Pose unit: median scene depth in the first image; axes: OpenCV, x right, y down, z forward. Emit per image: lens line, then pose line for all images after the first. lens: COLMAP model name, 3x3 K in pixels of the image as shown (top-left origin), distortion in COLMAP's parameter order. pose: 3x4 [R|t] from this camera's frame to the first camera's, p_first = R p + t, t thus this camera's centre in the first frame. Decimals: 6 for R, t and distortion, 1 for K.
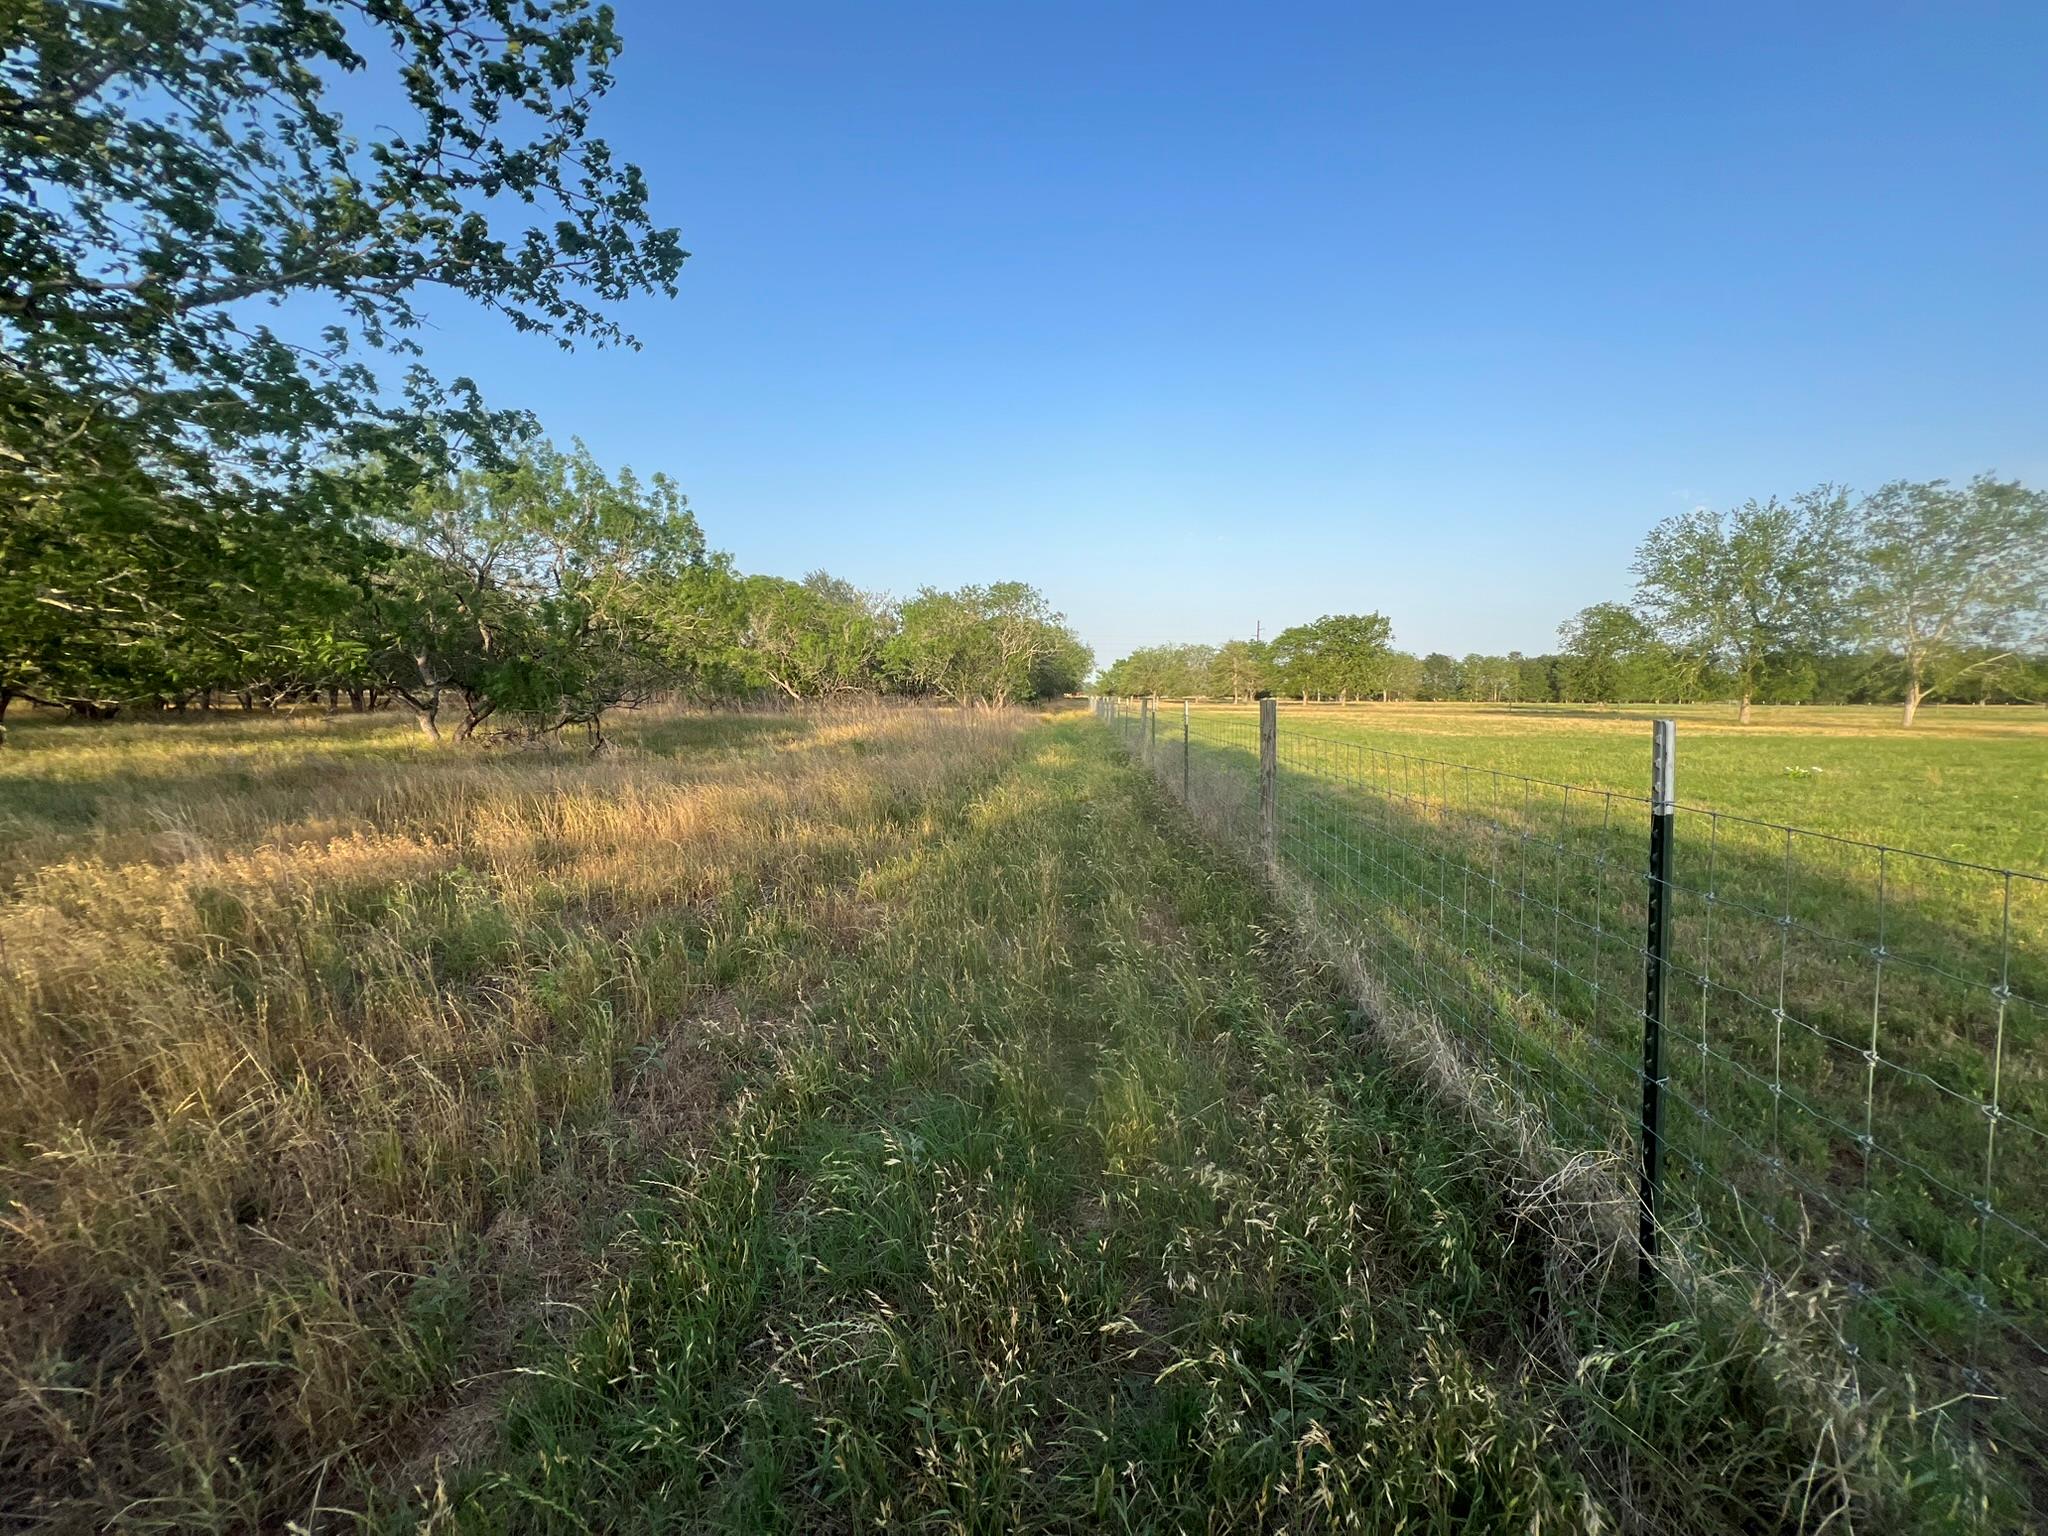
lens RADIAL K [[834.7, 0, 1029.2], [0, 834.7, 771.7], [0, 0, 1]] dist [-0.001257, 0.000653]
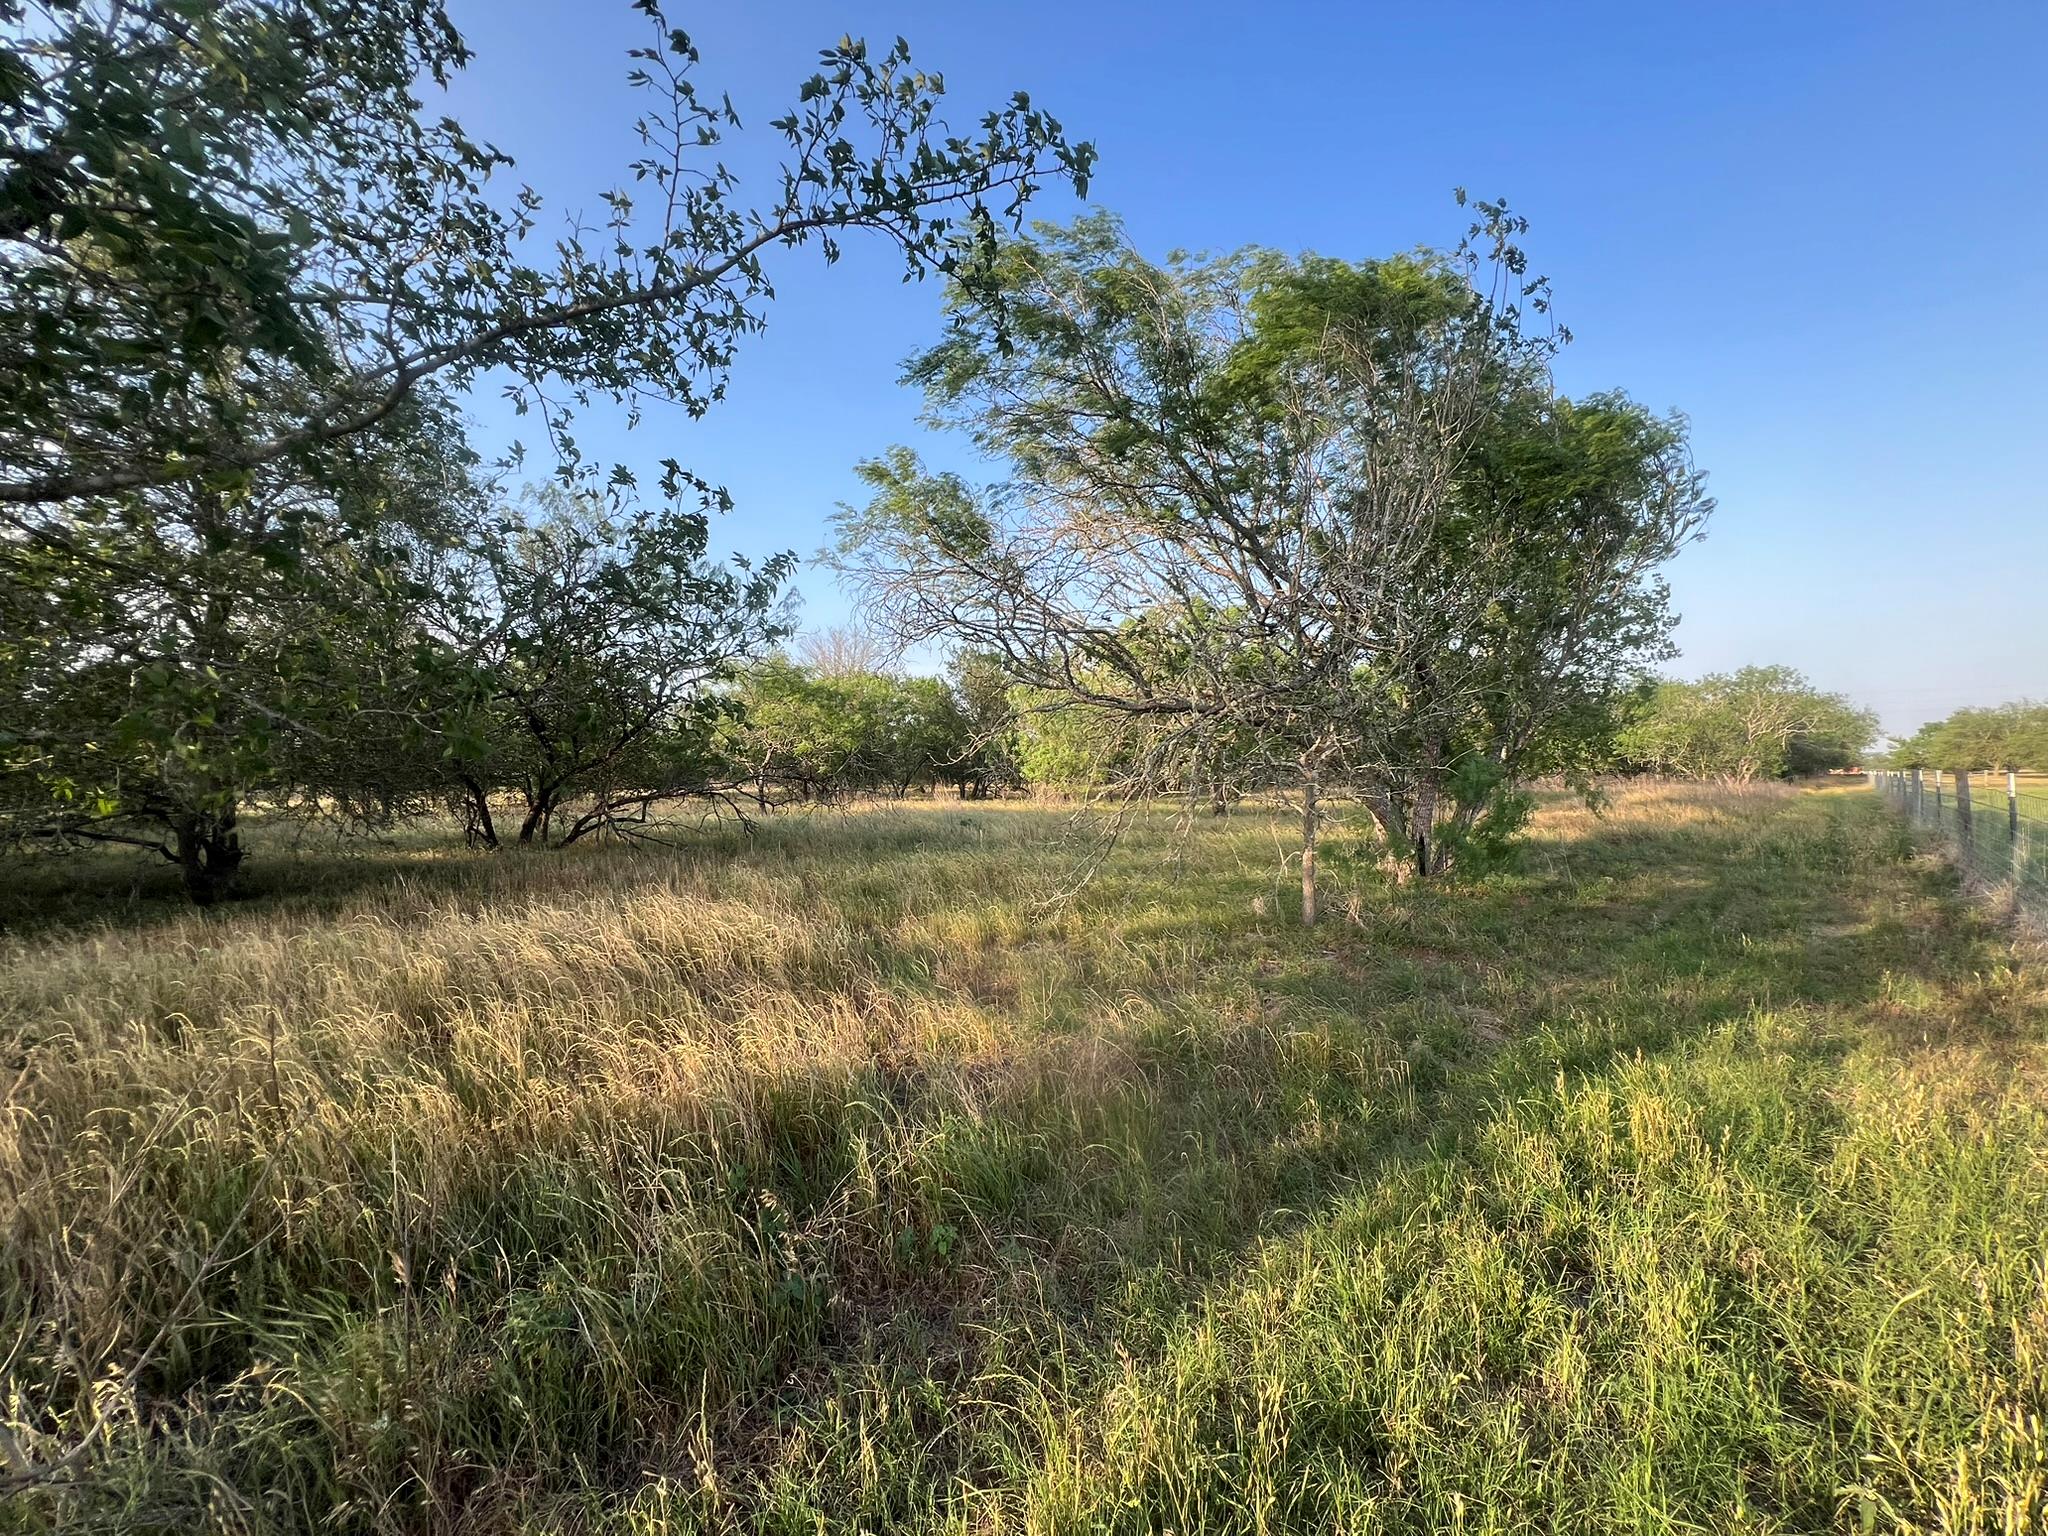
lens RADIAL K [[812.8, 0, 1027.1], [0, 812.8, 780.9], [0, 0, 1]] dist [0.000502, 0.000096]
pose [[0.740610, -0.016442, -0.671734, -0.116419], [-0.044137, 0.996351, -0.073051, 0.264380], [0.670484, 0.083750, 0.737182, -2.777264]]
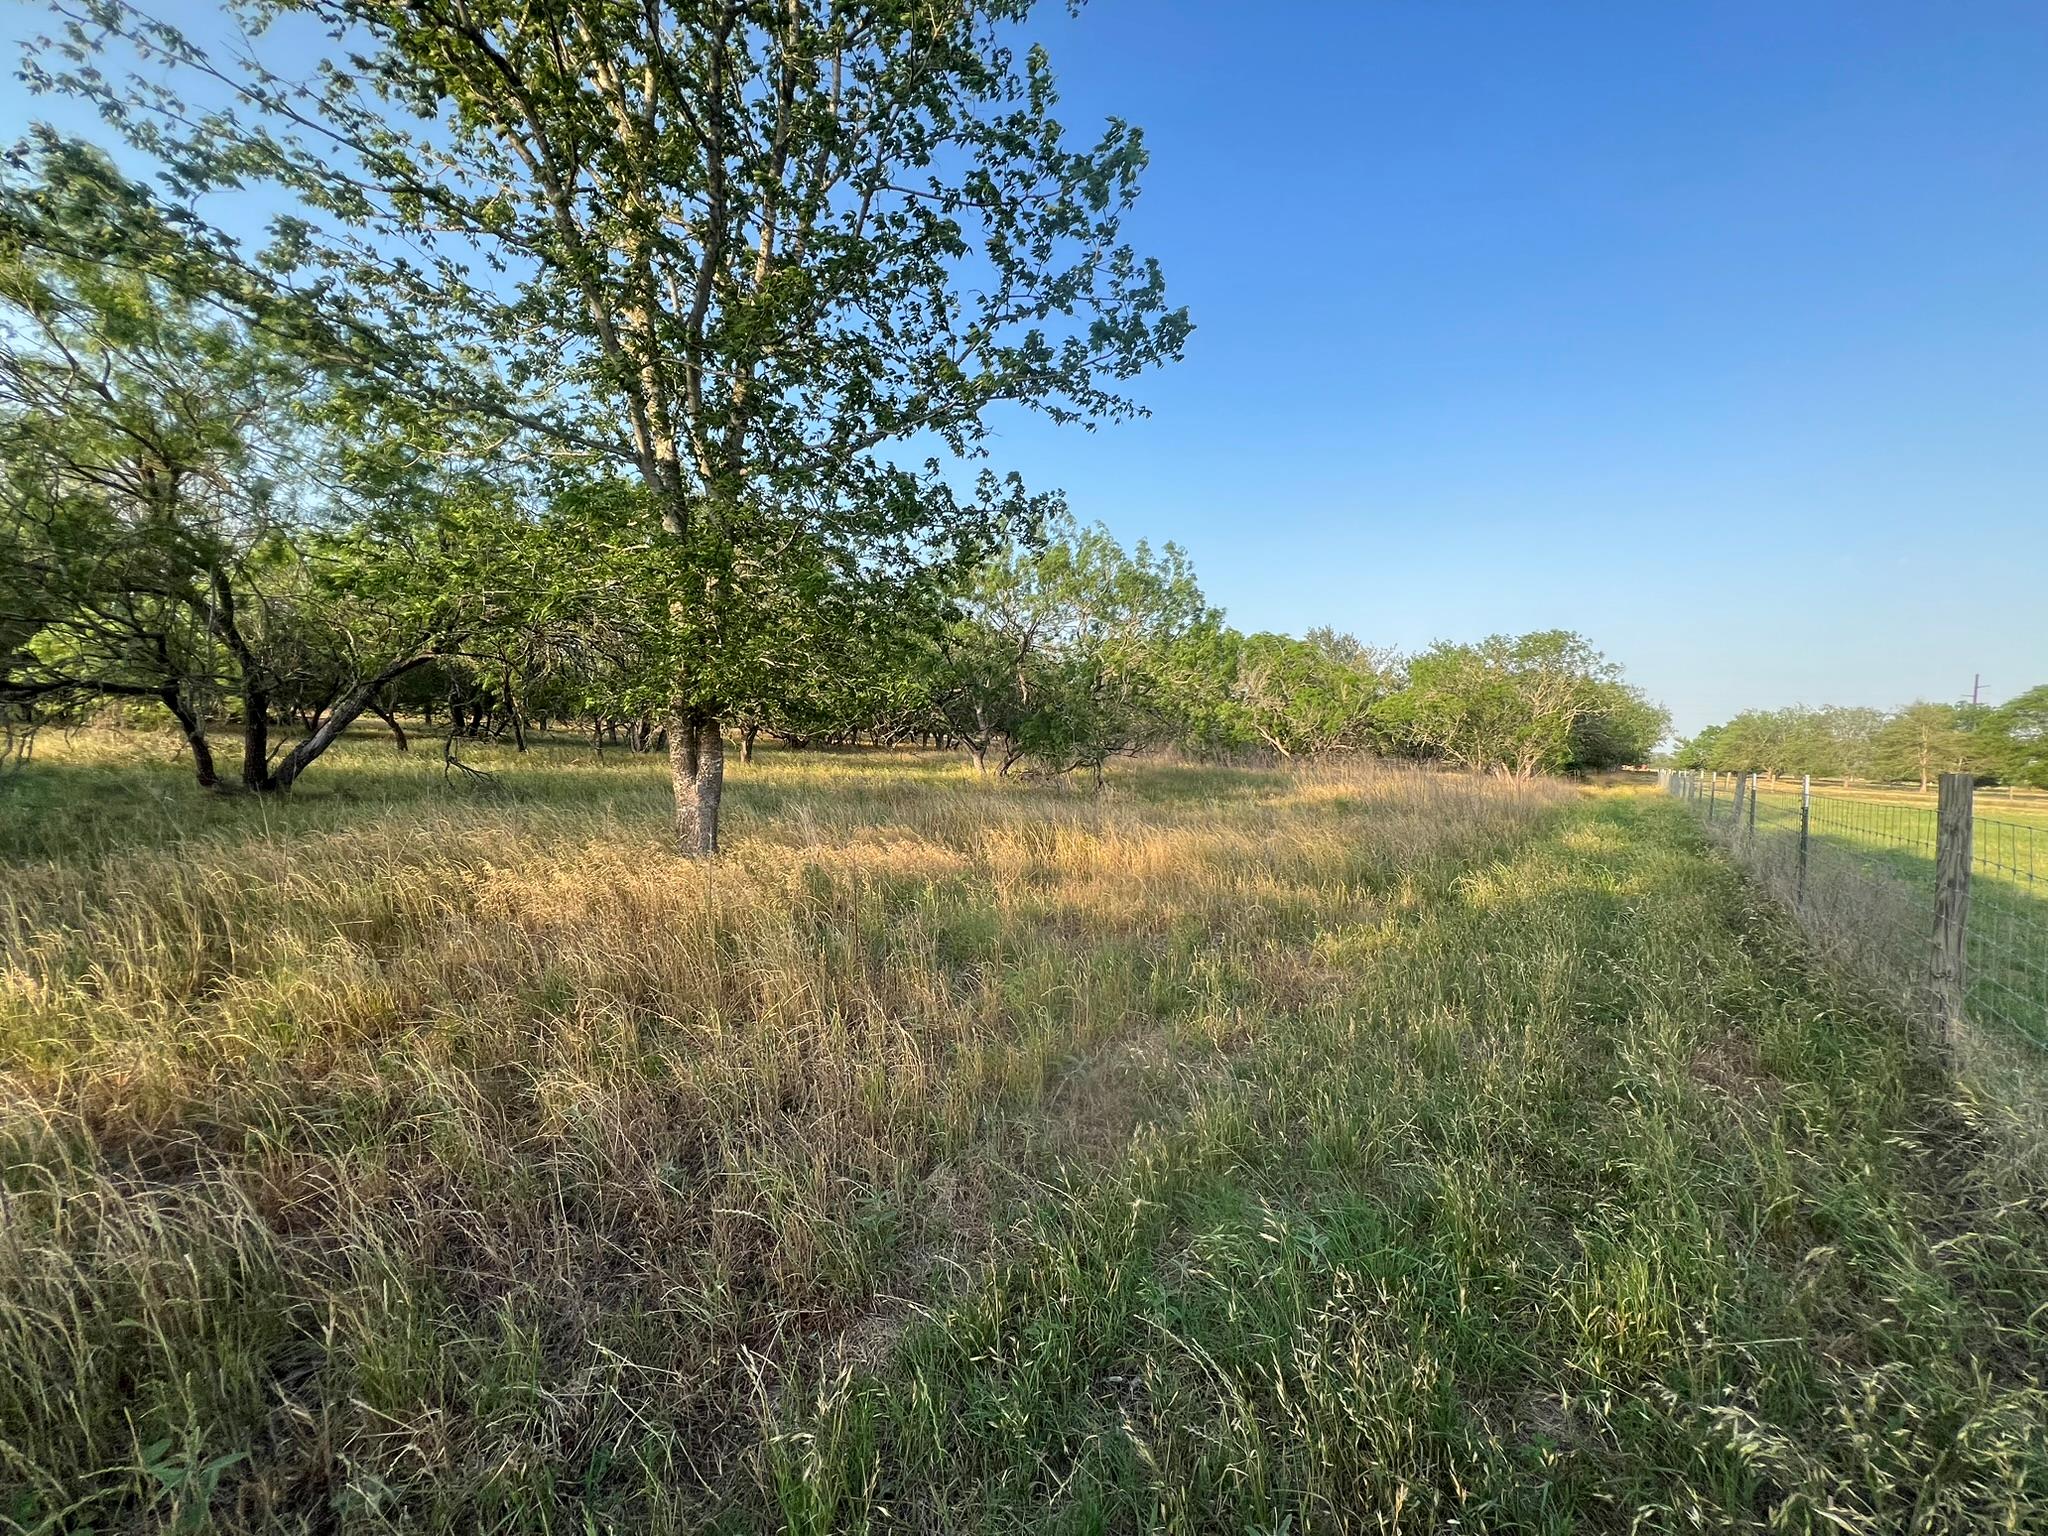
lens RADIAL K [[834.7, 0, 1015.7], [0, 834.7, 775.0], [0, 0, 1]] dist [-0.001257, 0.000653]
pose [[0.831477, 0.057307, -0.552596, 0.021818], [-0.092835, 0.995012, -0.036498, 0.009145], [0.547748, 0.081648, 0.832650, 0.020651]]
